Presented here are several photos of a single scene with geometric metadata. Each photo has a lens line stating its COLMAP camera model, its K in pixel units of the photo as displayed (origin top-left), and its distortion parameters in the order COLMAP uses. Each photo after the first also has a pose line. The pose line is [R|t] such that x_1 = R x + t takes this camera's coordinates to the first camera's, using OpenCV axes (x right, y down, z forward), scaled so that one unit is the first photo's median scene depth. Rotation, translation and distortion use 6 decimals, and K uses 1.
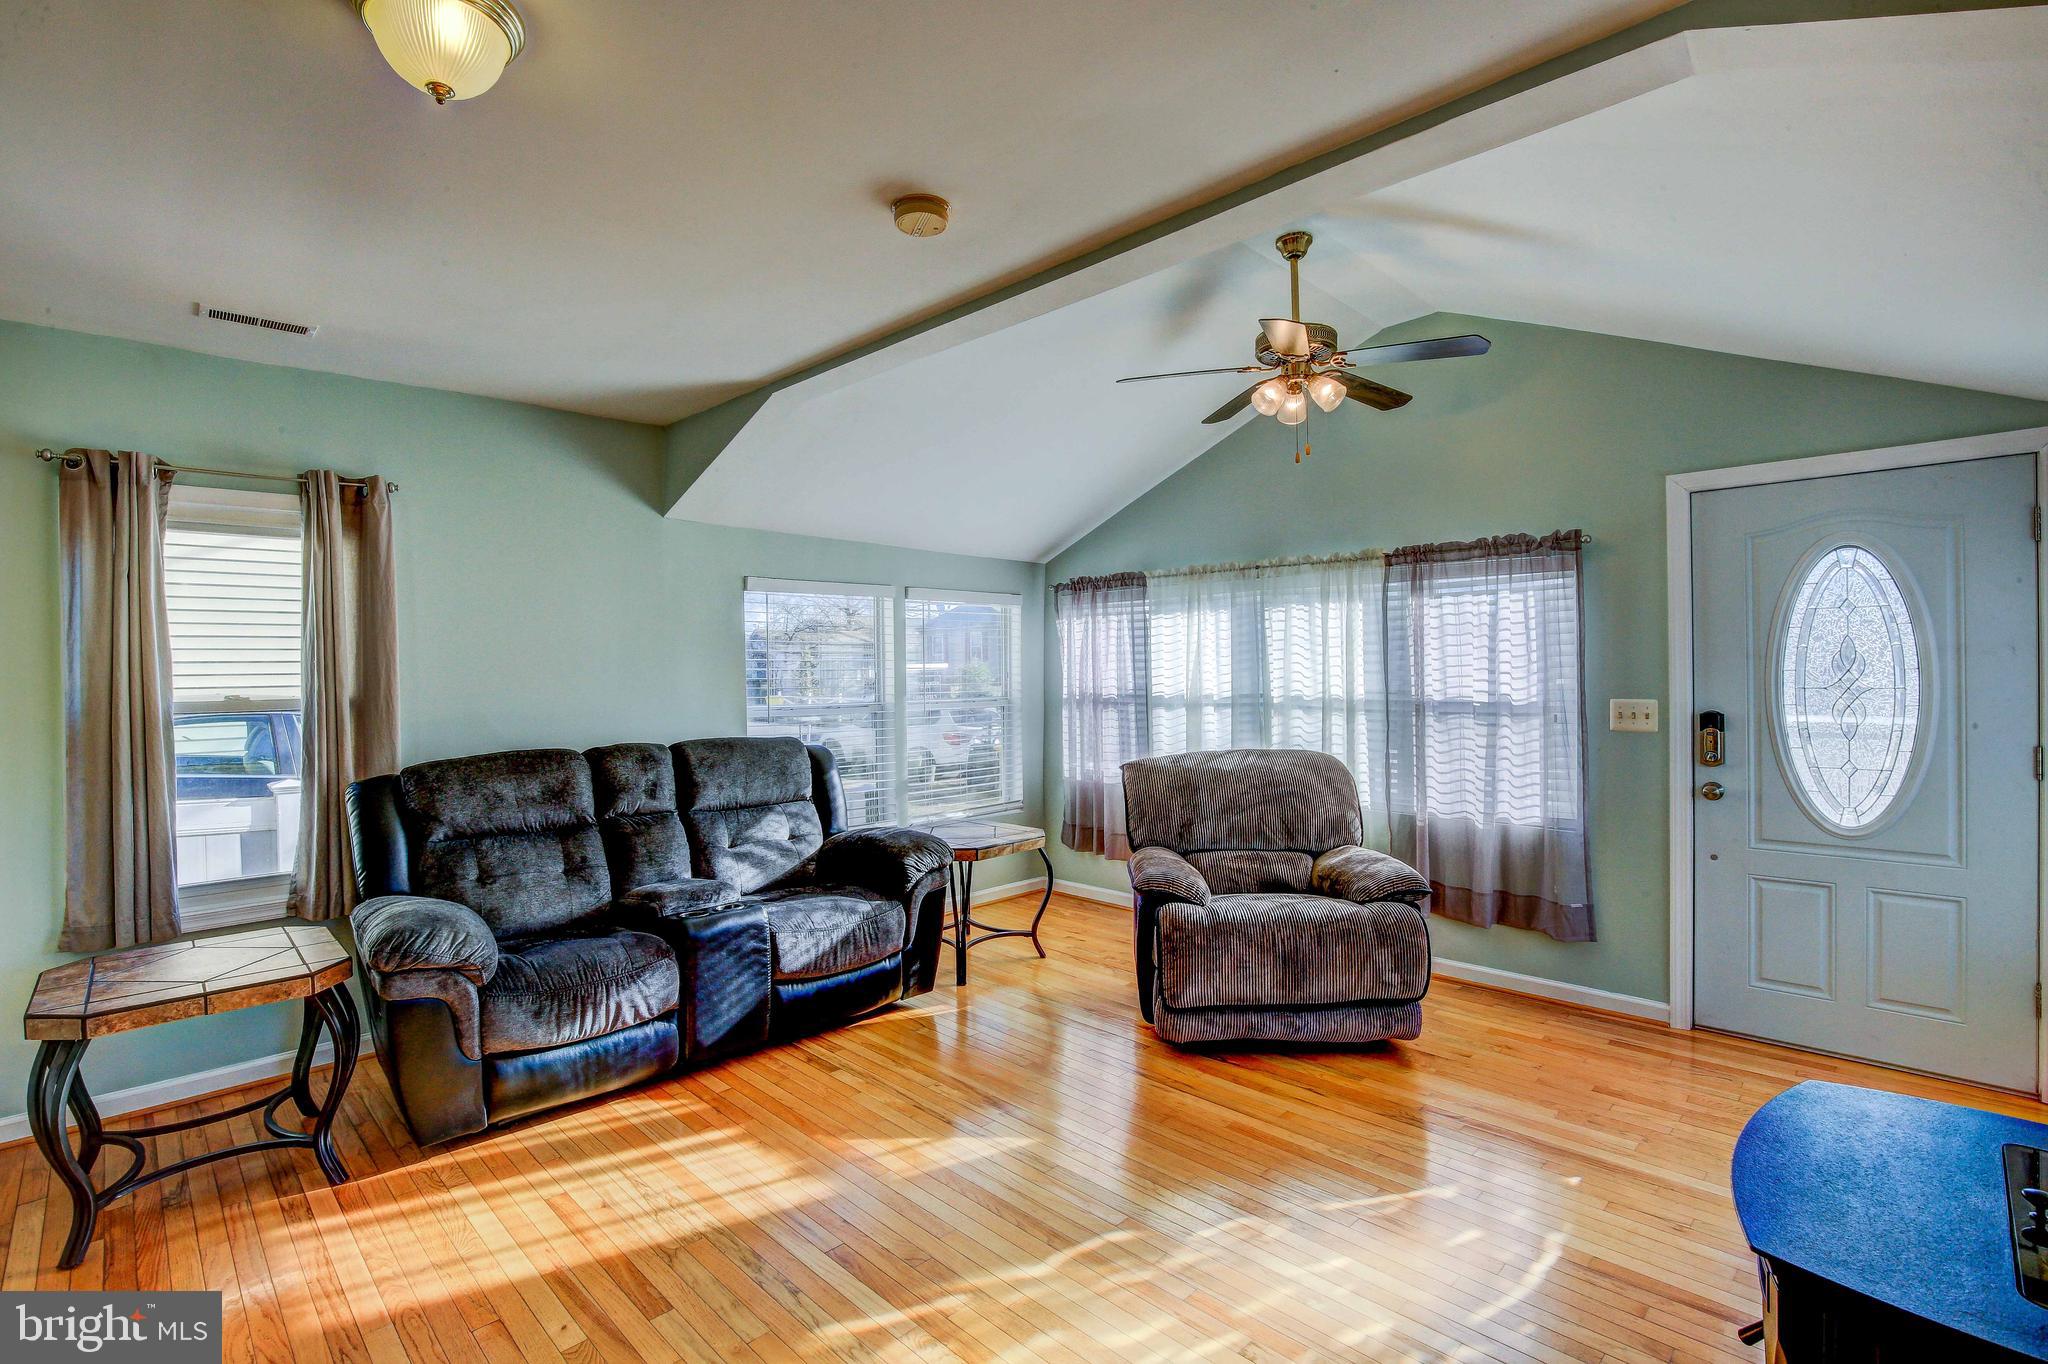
lens RADIAL K [[942.9, 0, 1012.3], [0, 942.9, 677.2], [0, 0, 1]] dist [-0.031689, 0.001500]
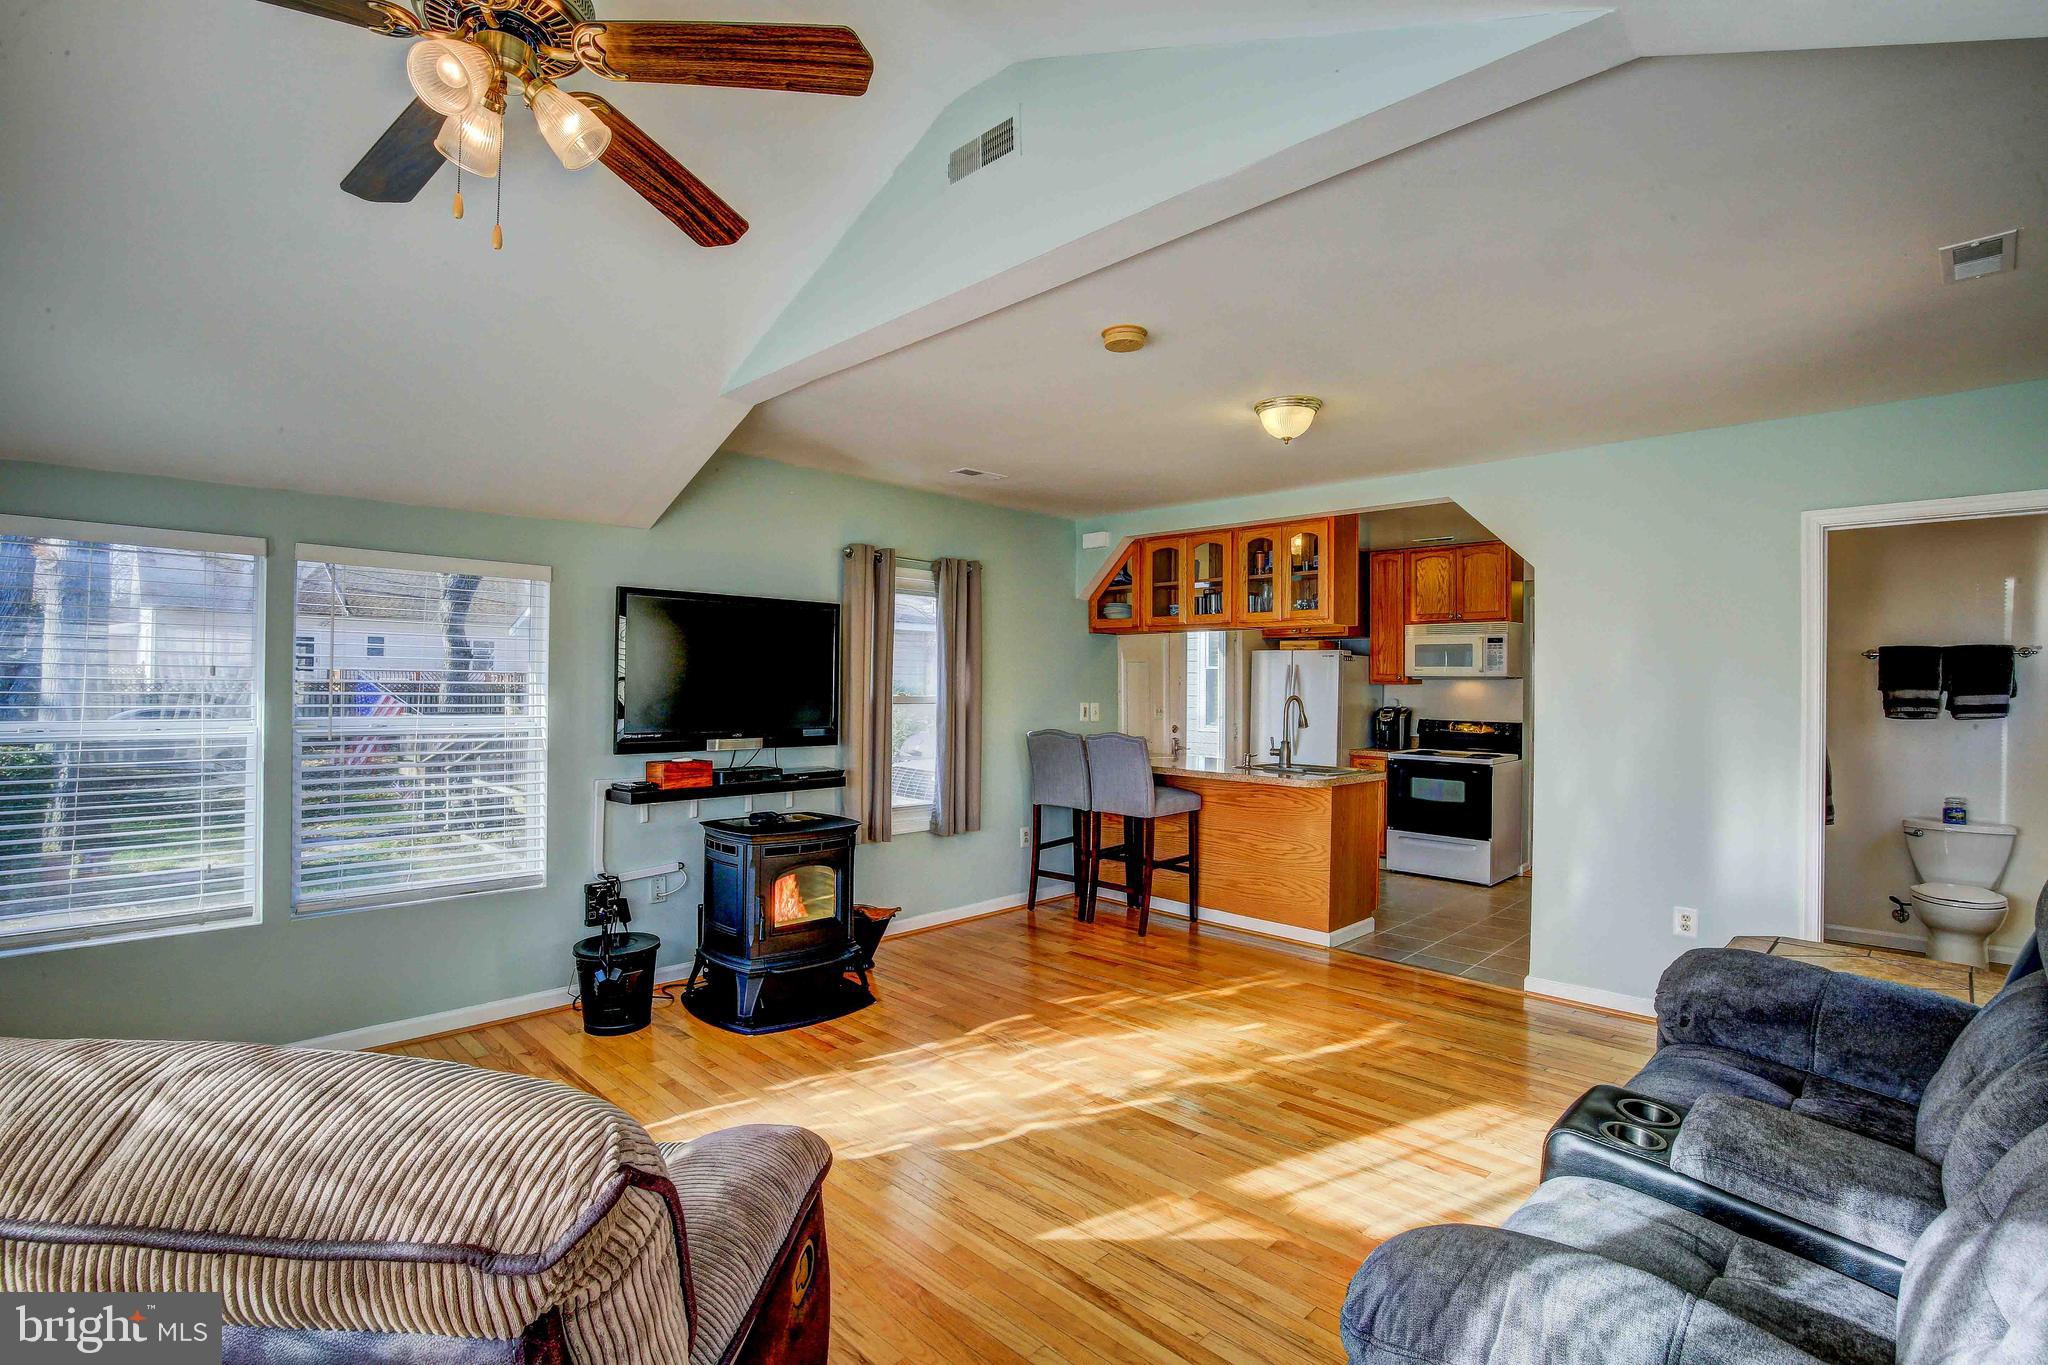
lens RADIAL K [[942.9, 0, 1010.8], [0, 942.9, 675.1], [0, 0, 1]] dist [-0.031689, 0.001500]
pose [[-0.999927, -0.000344, -0.012078, 0.048753], [-0.000292, 0.999991, -0.004344, -0.007331], [0.012079, -0.004340, -0.999918, 1.362786]]
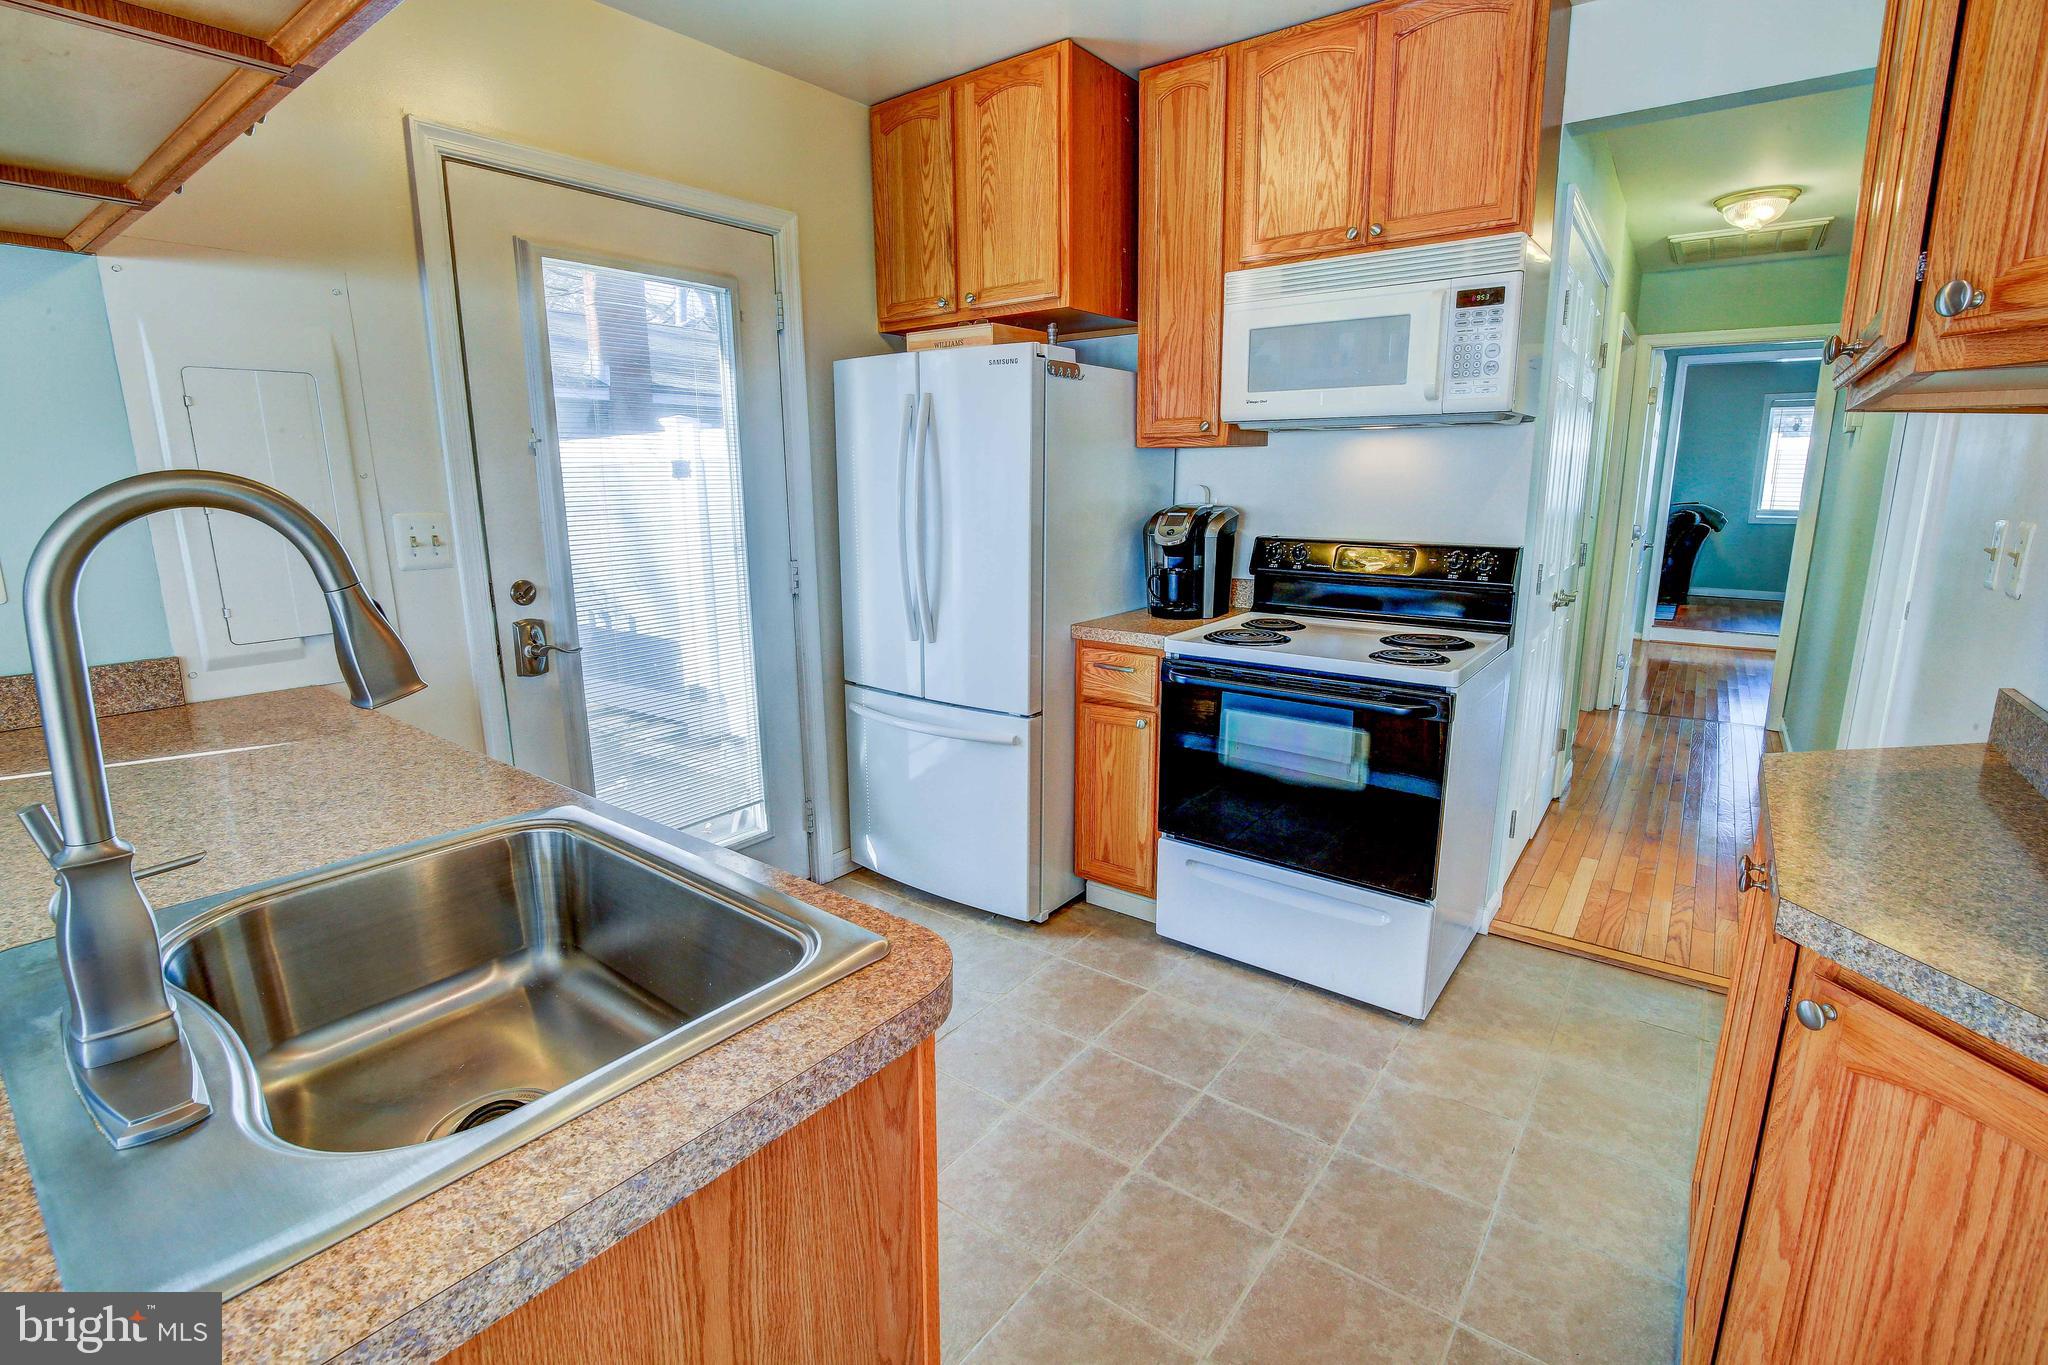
lens RADIAL K [[942.9, 0, 1011.5], [0, 942.9, 672.2], [0, 0, 1]] dist [-0.031689, 0.001500]
pose [[-0.988161, 0.045704, -0.146457, -0.528271], [0.014441, 0.978068, 0.207785, 0.022643], [0.152742, 0.203210, -0.967148, 0.120316]]
